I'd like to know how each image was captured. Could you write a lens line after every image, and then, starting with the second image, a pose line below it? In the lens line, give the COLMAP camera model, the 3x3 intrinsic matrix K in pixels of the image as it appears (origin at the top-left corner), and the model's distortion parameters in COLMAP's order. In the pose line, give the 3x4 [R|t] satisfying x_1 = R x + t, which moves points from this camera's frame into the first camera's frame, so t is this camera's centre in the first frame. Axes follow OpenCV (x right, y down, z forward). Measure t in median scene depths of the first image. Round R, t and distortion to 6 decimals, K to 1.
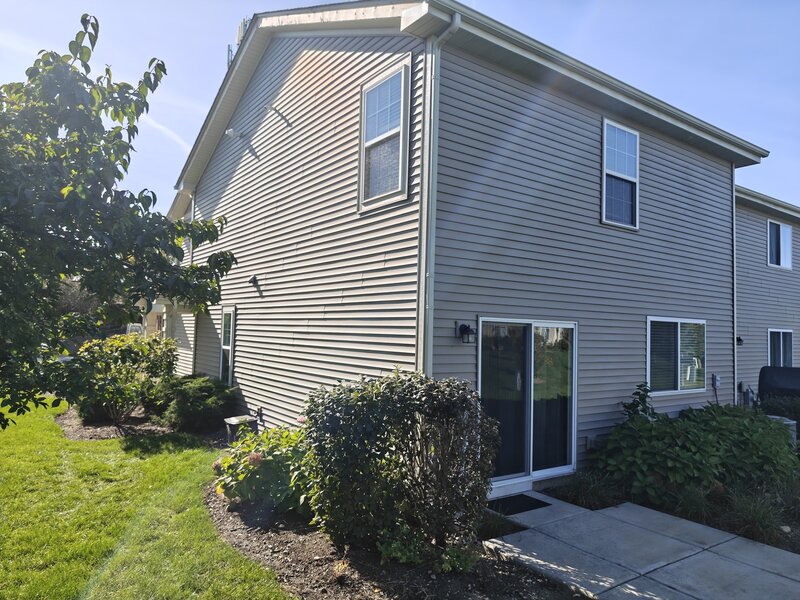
lens RADIAL K [[552.0, 0, 403.9], [0, 552.0, 301.2], [0, 0, 1]] dist [0.001531, 0.001726]
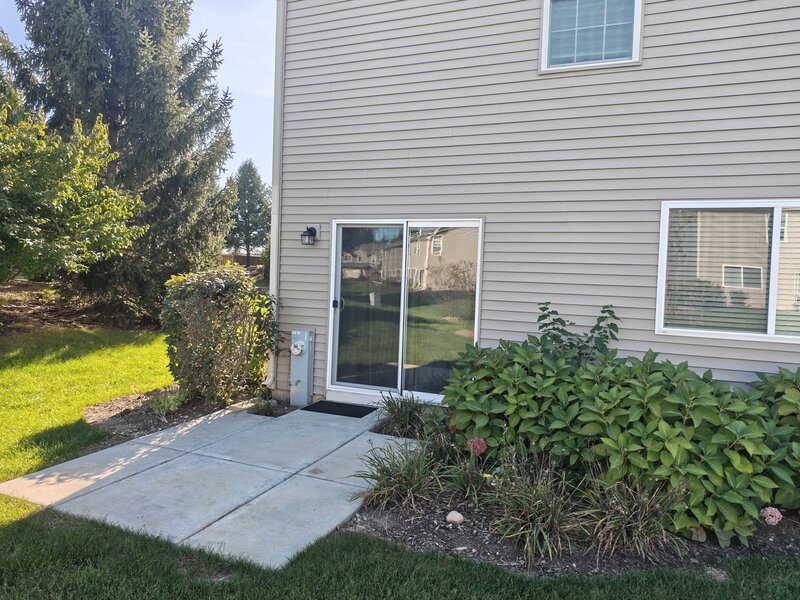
lens RADIAL K [[552.0, 0, 404.6], [0, 552.0, 296.5], [0, 0, 1]] dist [0.001531, 0.001726]
pose [[0.538003, 0.025882, -0.842545, 1.165722], [0.027822, 0.998439, 0.048436, 0.136501], [0.842484, -0.049500, 0.536443, 0.632949]]
